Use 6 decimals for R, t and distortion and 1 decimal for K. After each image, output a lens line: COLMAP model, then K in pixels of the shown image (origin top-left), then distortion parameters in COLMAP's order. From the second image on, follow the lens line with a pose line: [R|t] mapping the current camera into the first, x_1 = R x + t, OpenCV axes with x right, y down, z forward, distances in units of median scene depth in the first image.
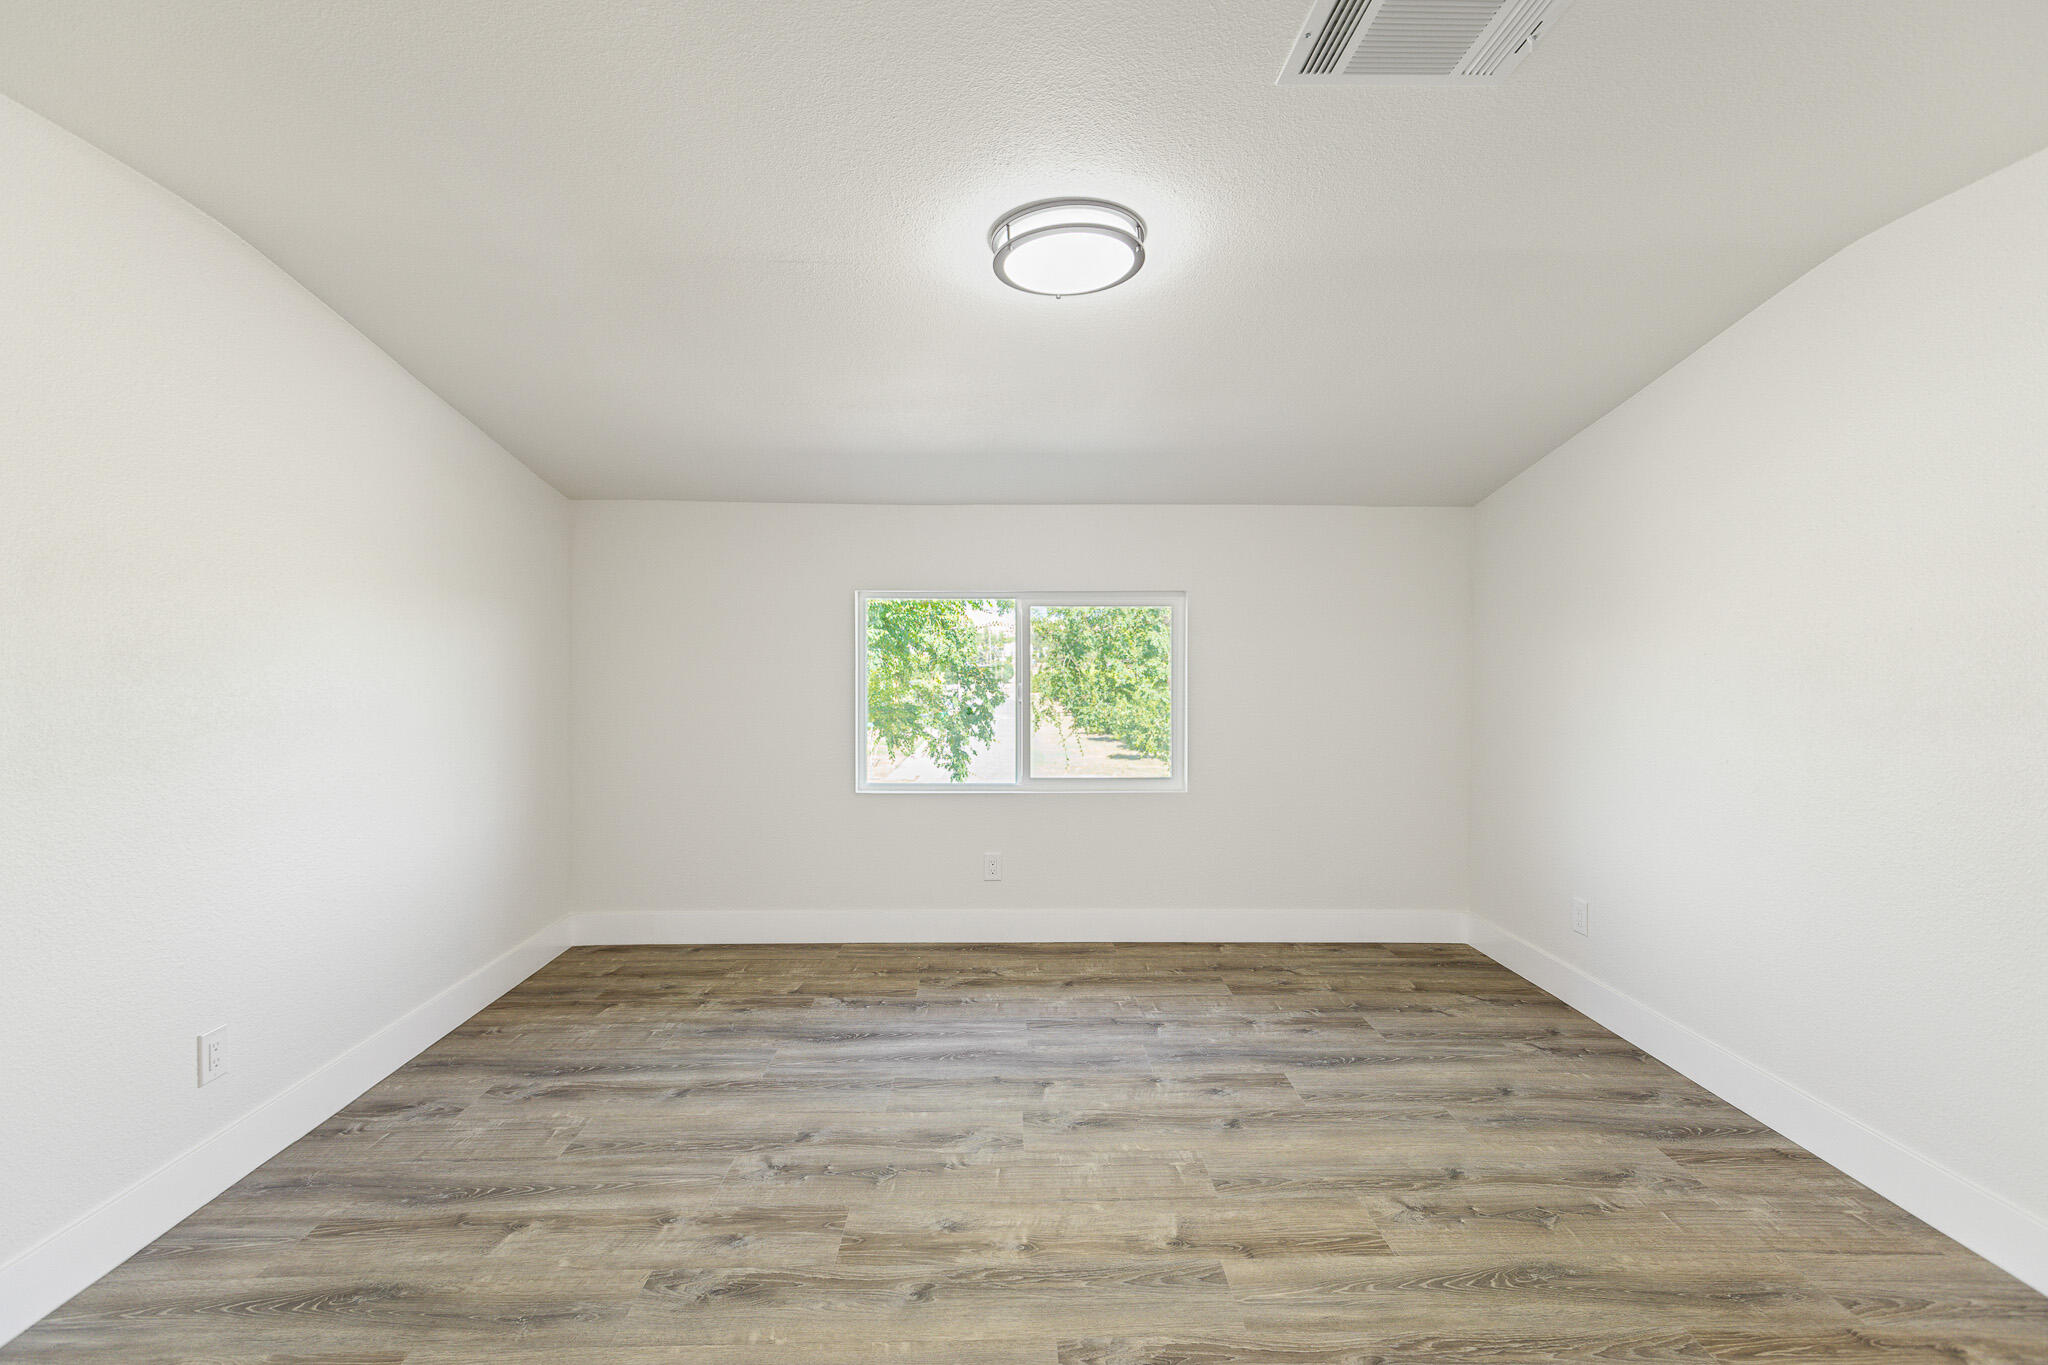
lens RADIAL K [[936.1, 0, 1031.9], [0, 936.1, 647.6], [0, 0, 1]] dist [-0.003230, -0.000733]
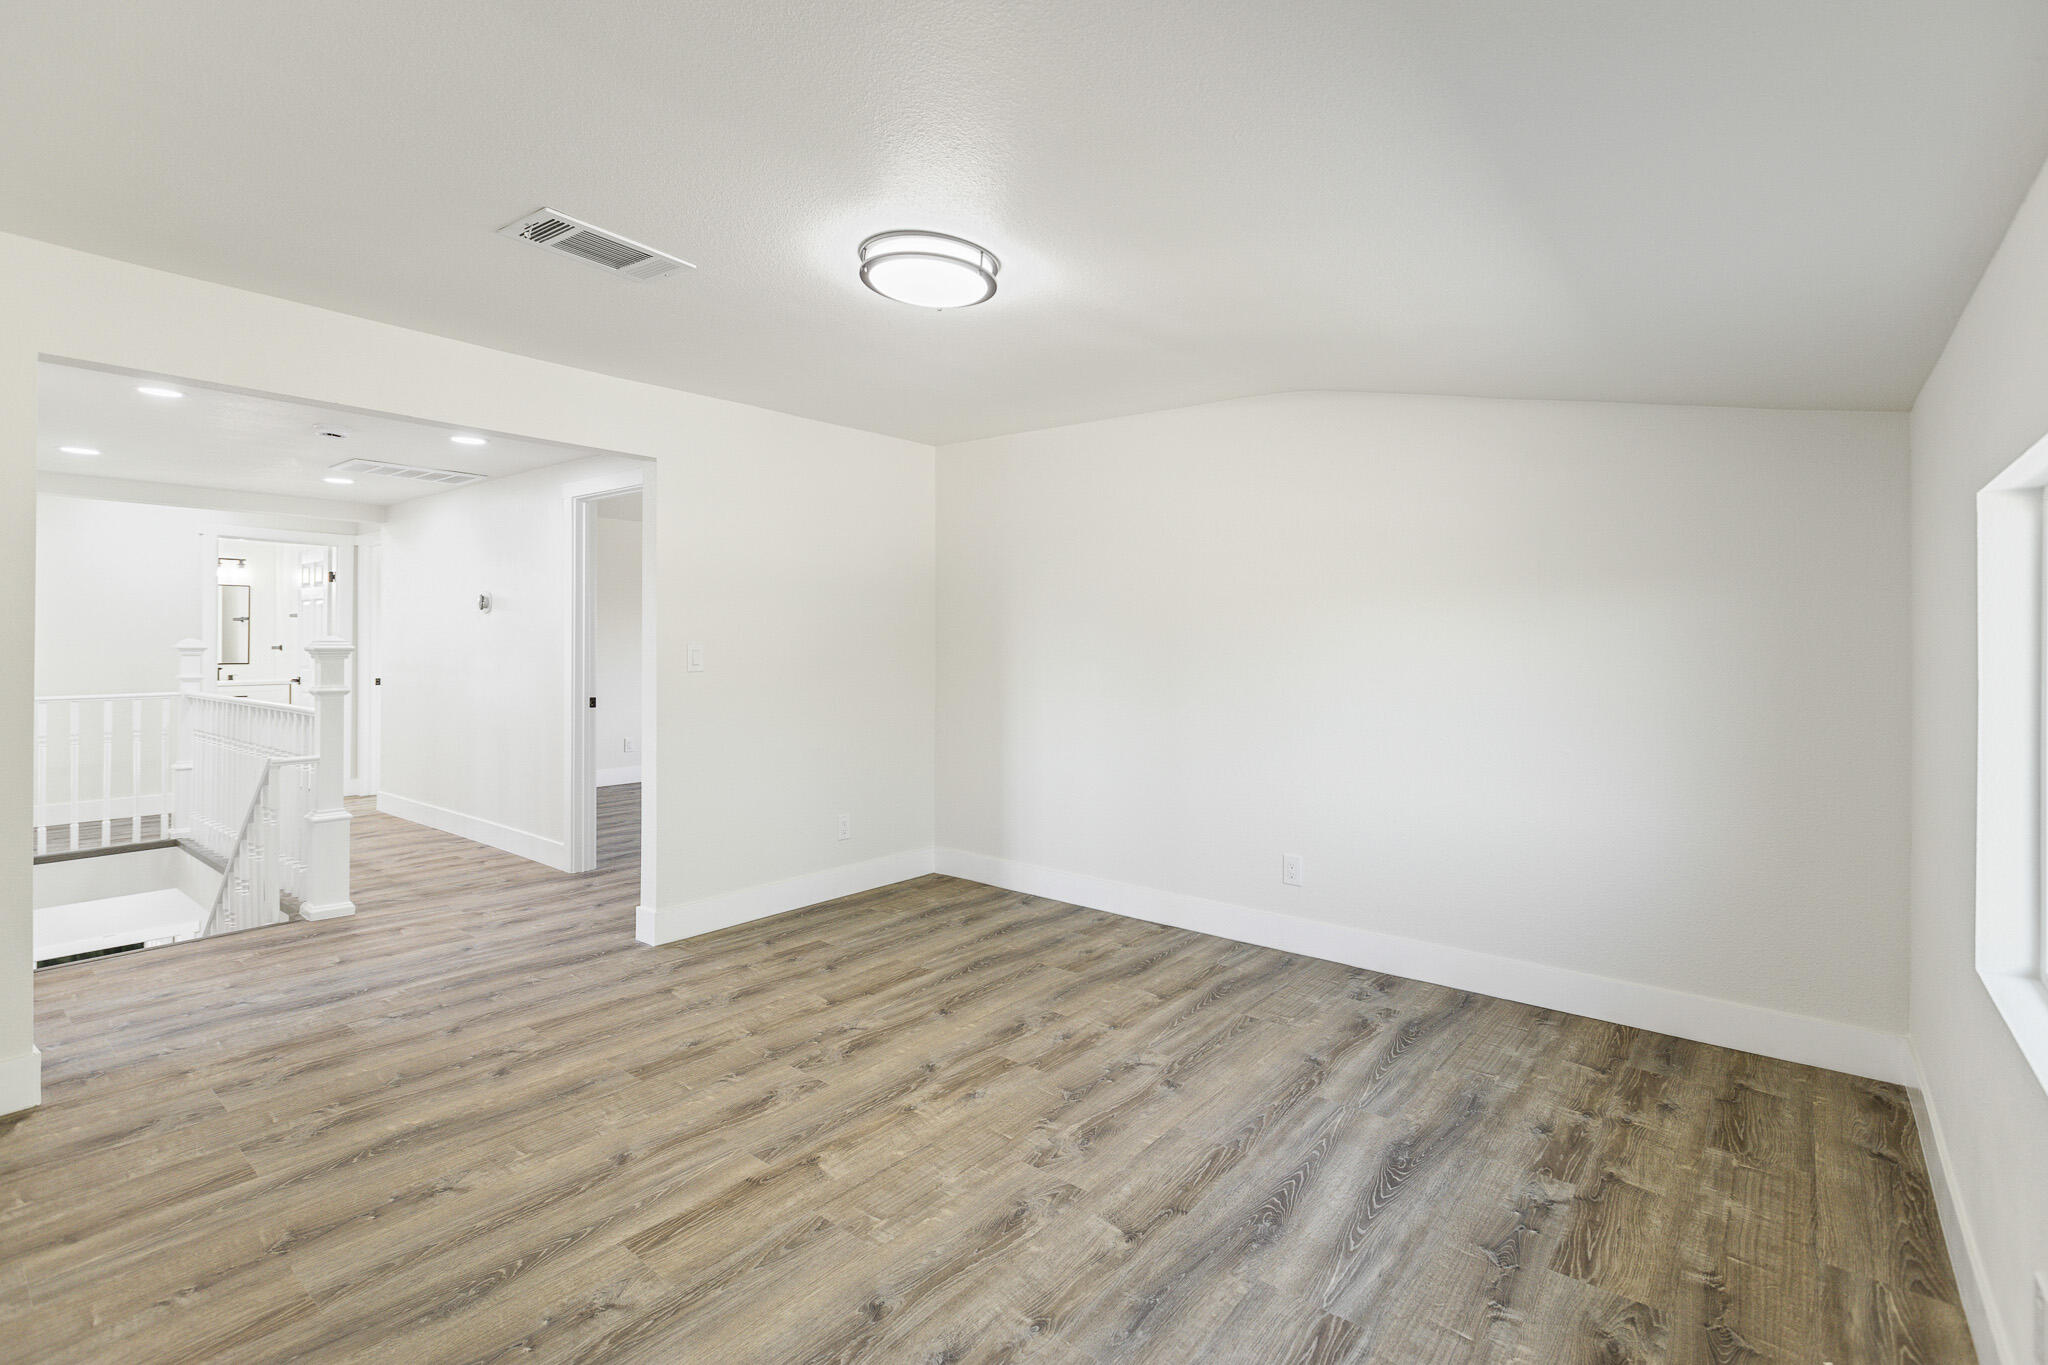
lens RADIAL K [[936.1, 0, 1031.9], [0, 936.1, 647.6], [0, 0, 1]] dist [-0.003230, -0.000733]
pose [[-0.652429, 0.000435, -0.757850, 0.712523], [-0.004151, 0.999983, 0.004148, 0.012621], [0.757838, 0.005852, -0.652416, 1.646239]]
